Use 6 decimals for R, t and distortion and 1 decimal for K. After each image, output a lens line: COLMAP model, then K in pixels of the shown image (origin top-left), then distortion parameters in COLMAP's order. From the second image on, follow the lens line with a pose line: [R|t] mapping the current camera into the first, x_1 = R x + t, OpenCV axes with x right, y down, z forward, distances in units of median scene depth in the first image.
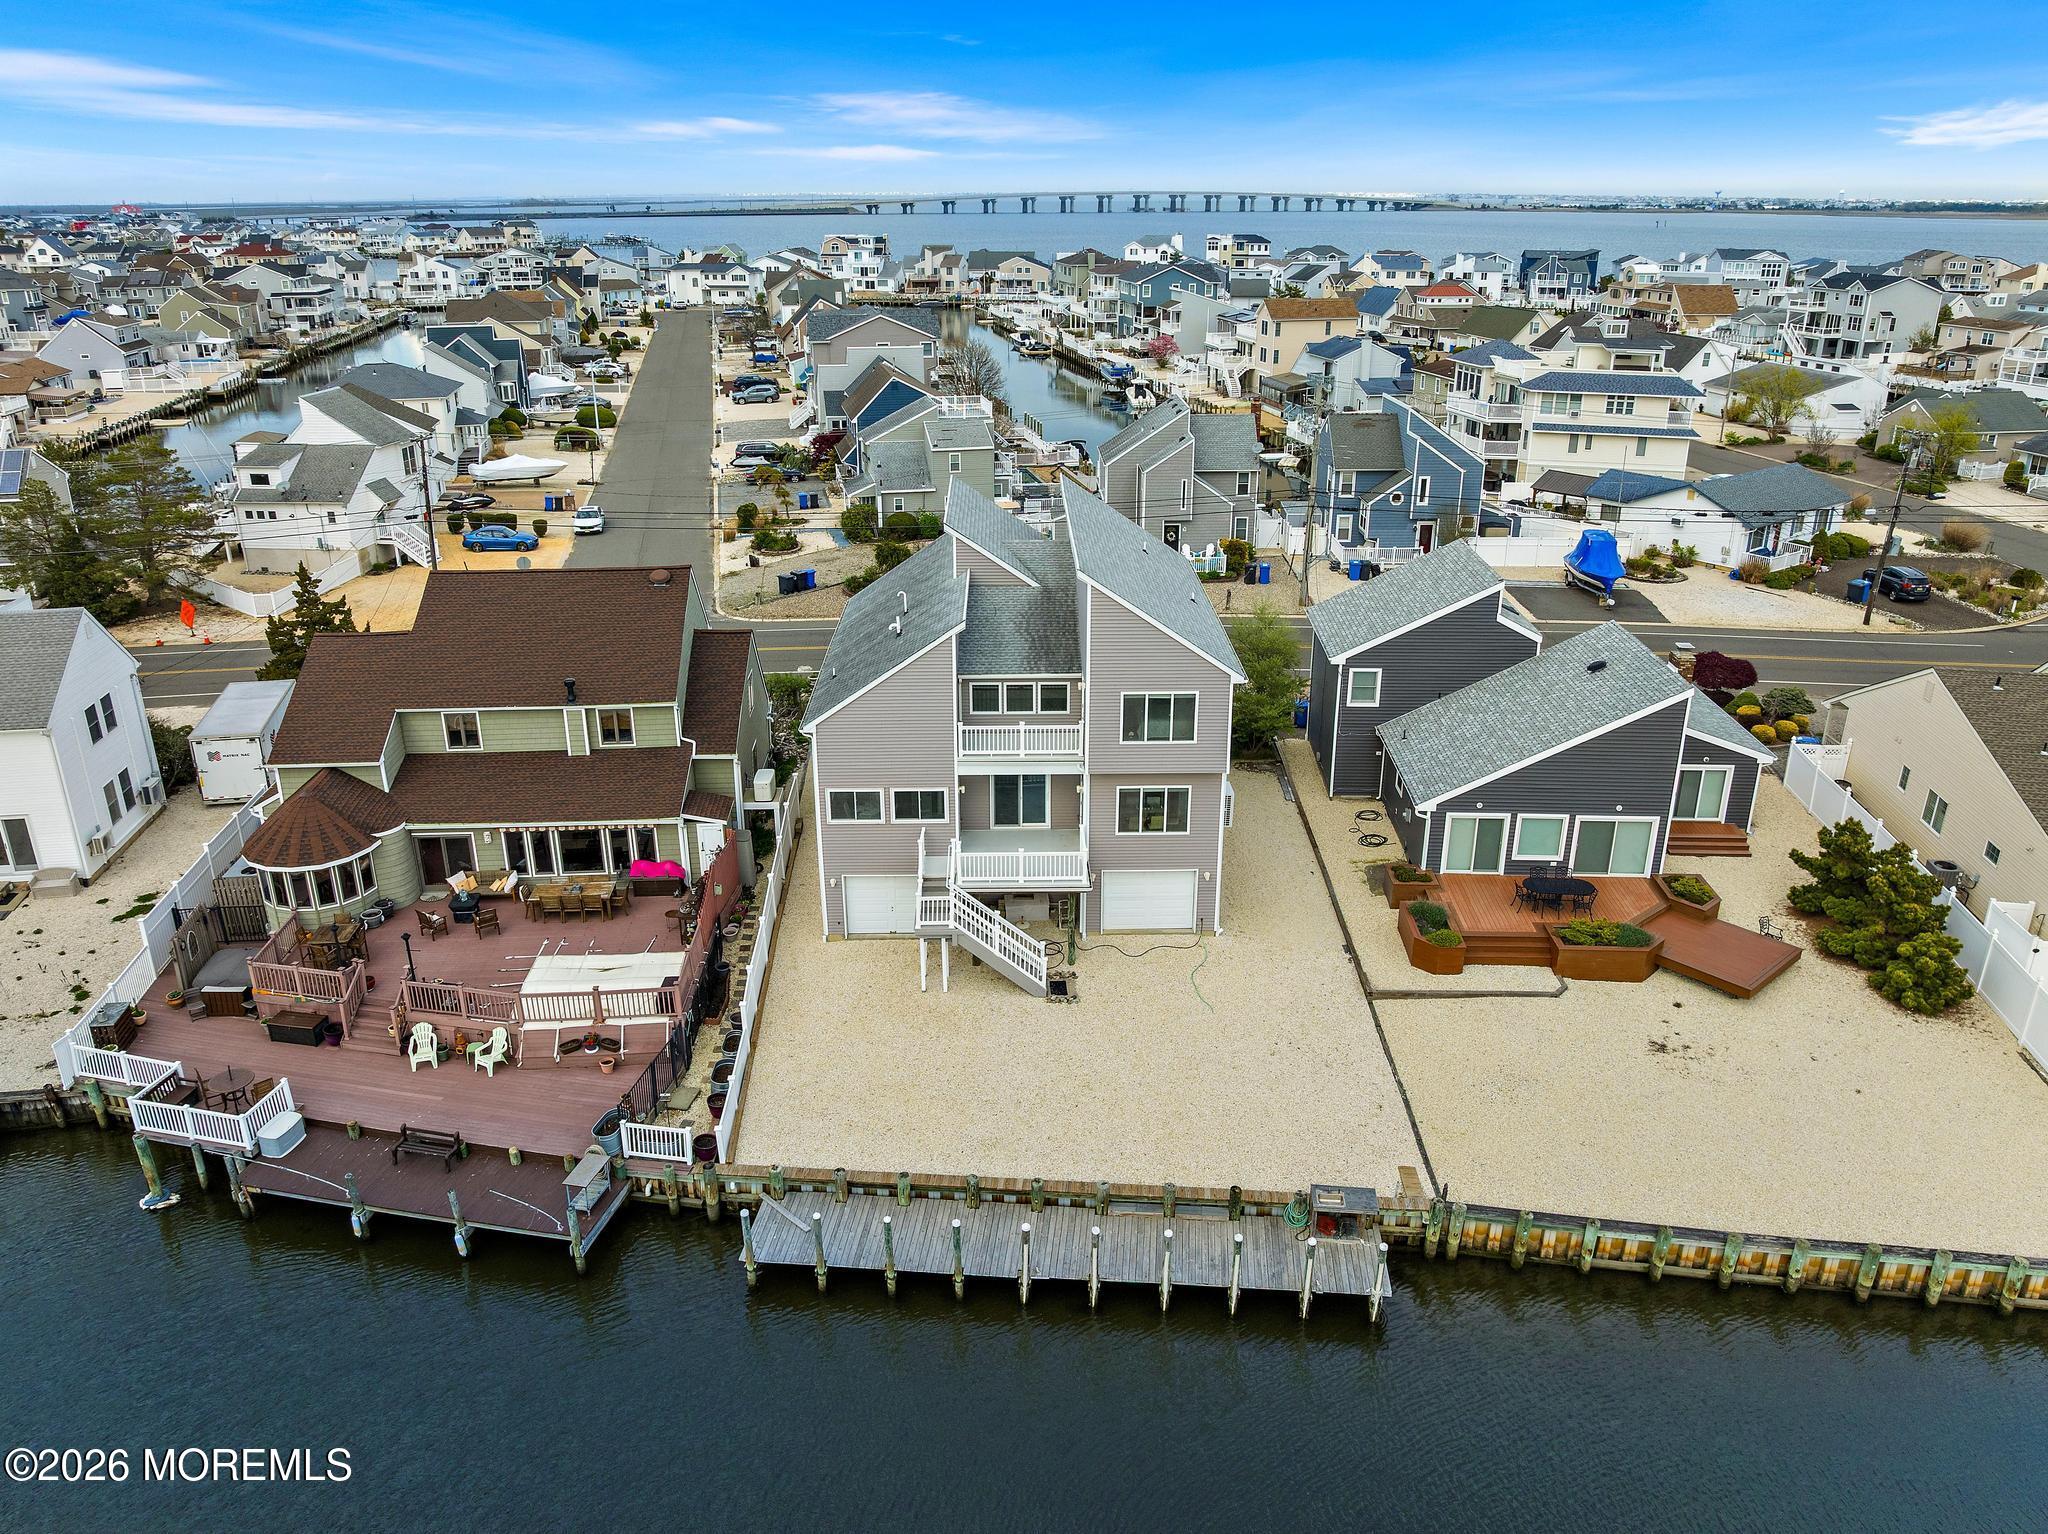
lens RADIAL K [[1421.4, 0, 1024.0], [0, 1421.4, 767.0], [0, 0, 1]] dist [-0.040387, 0.006357]
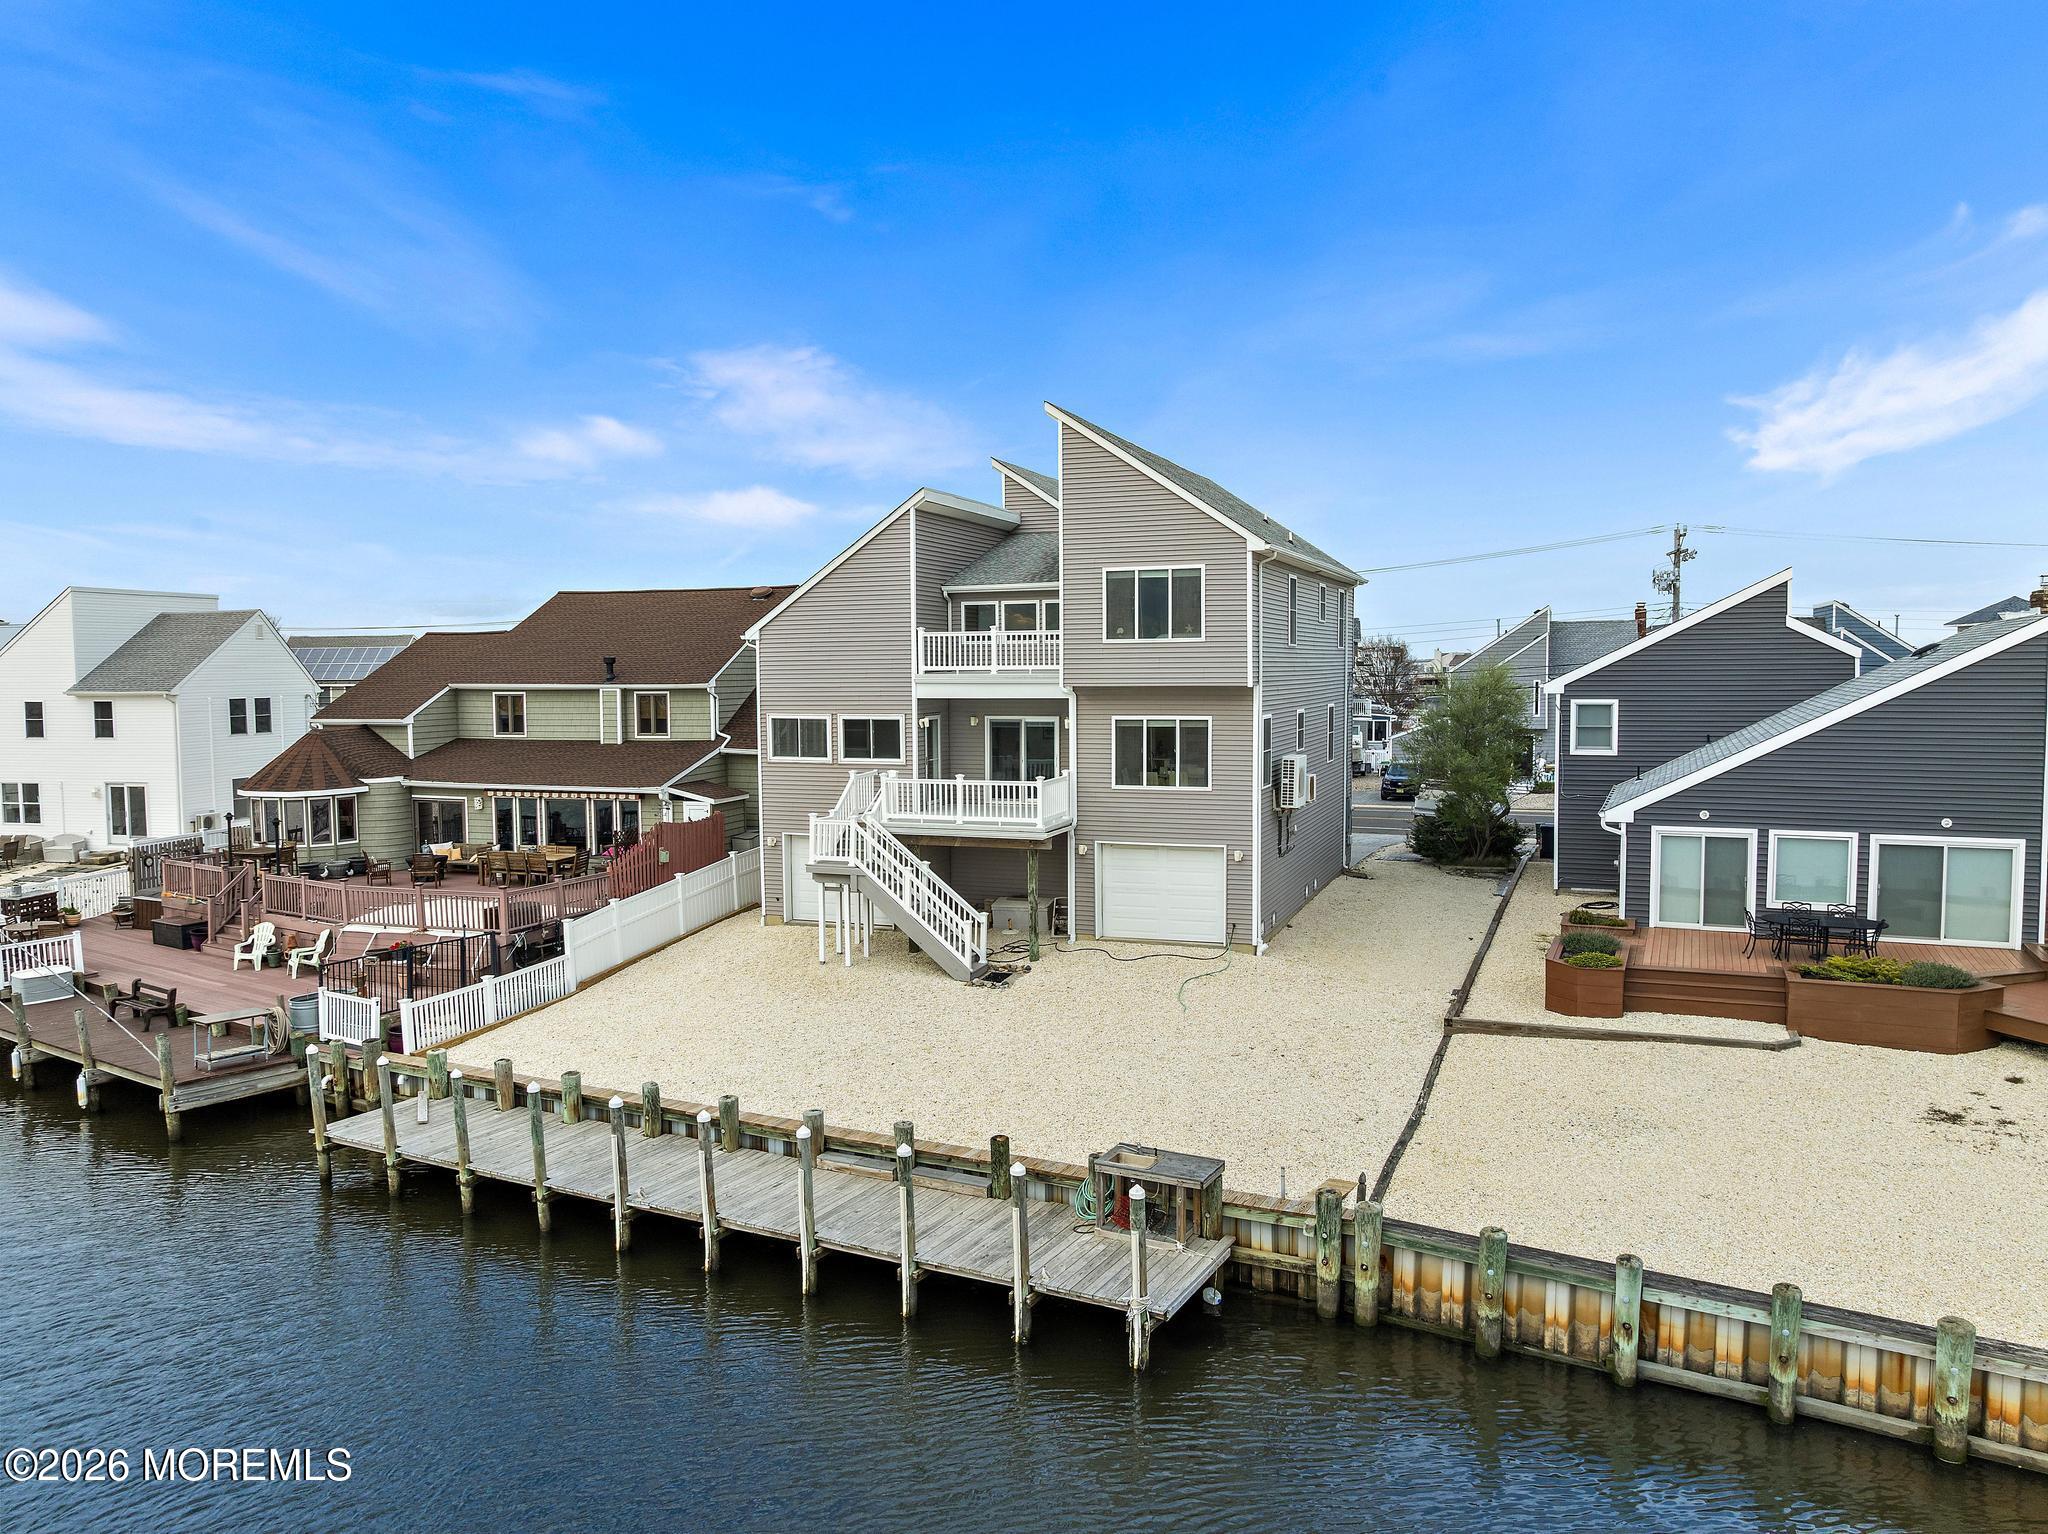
lens RADIAL K [[1421.4, 0, 1024.0], [0, 1421.4, 767.0], [0, 0, 1]] dist [-0.040387, 0.006357]
pose [[0.930589, 0.024176, -0.365267, 0.290216], [-0.130894, 0.953823, -0.270348, 0.241817], [0.341864, 0.299394, 0.890782, 0.335905]]
